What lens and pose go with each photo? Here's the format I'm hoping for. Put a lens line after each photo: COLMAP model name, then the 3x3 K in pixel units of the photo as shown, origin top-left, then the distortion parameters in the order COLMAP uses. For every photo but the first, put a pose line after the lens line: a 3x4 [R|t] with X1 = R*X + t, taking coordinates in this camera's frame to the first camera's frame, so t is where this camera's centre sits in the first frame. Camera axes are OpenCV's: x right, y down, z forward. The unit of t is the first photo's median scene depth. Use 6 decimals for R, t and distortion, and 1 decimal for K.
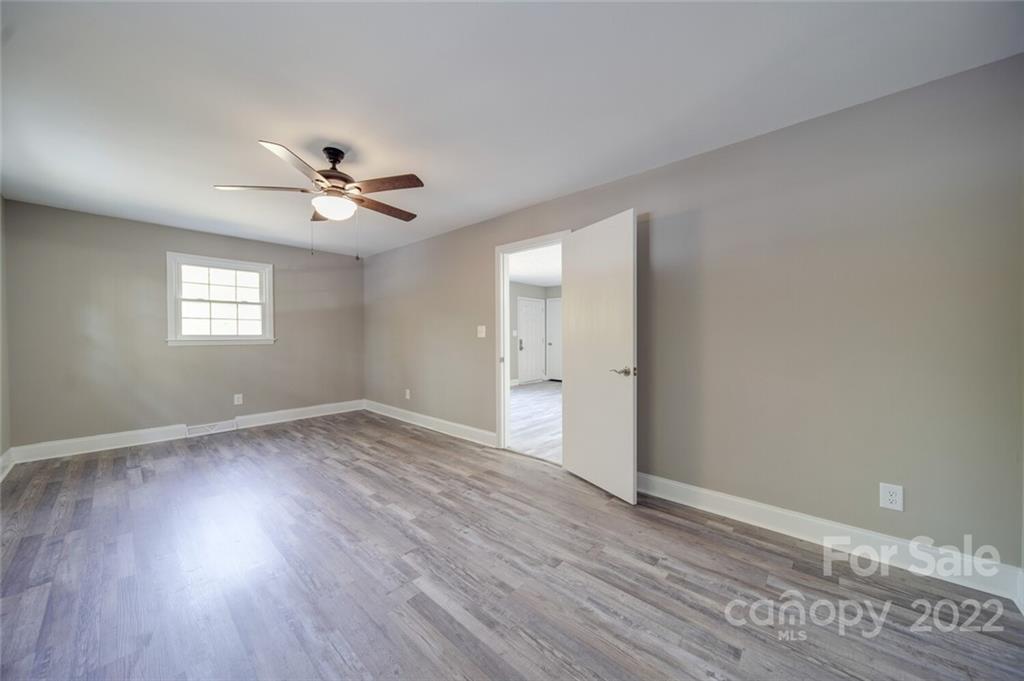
lens RADIAL K [[359.7, 0, 514.2], [0, 359.7, 340.5], [0, 0, 1]] dist [-0.002014, -0.000435]
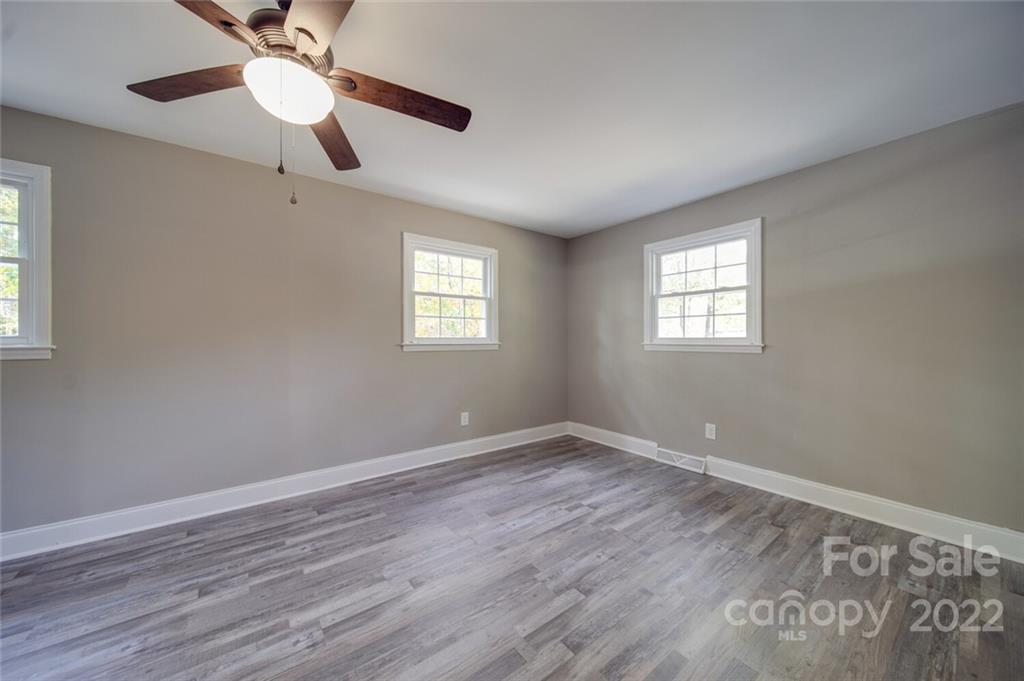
lens RADIAL K [[359.7, 0, 514.2], [0, 359.7, 340.5], [0, 0, 1]] dist [-0.002014, -0.000435]
pose [[-0.182678, 0.003437, -0.983167, -0.034008], [-0.014094, 0.999882, 0.006115, -0.012817], [0.983072, 0.014974, -0.182608, 1.067150]]
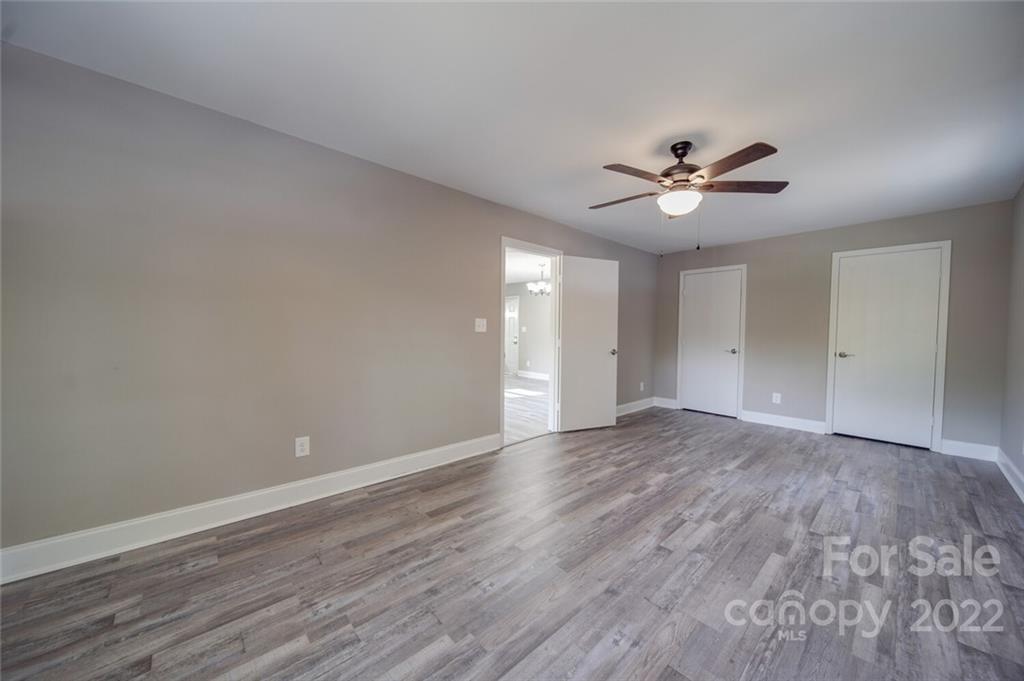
lens RADIAL K [[359.7, 0, 514.2], [0, 359.7, 340.5], [0, 0, 1]] dist [-0.002014, -0.000435]
pose [[0.096804, -0.023043, 0.995037, -1.156232], [0.002828, 0.999734, 0.022876, -0.009339], [-0.995299, 0.000599, 0.096844, 1.019906]]
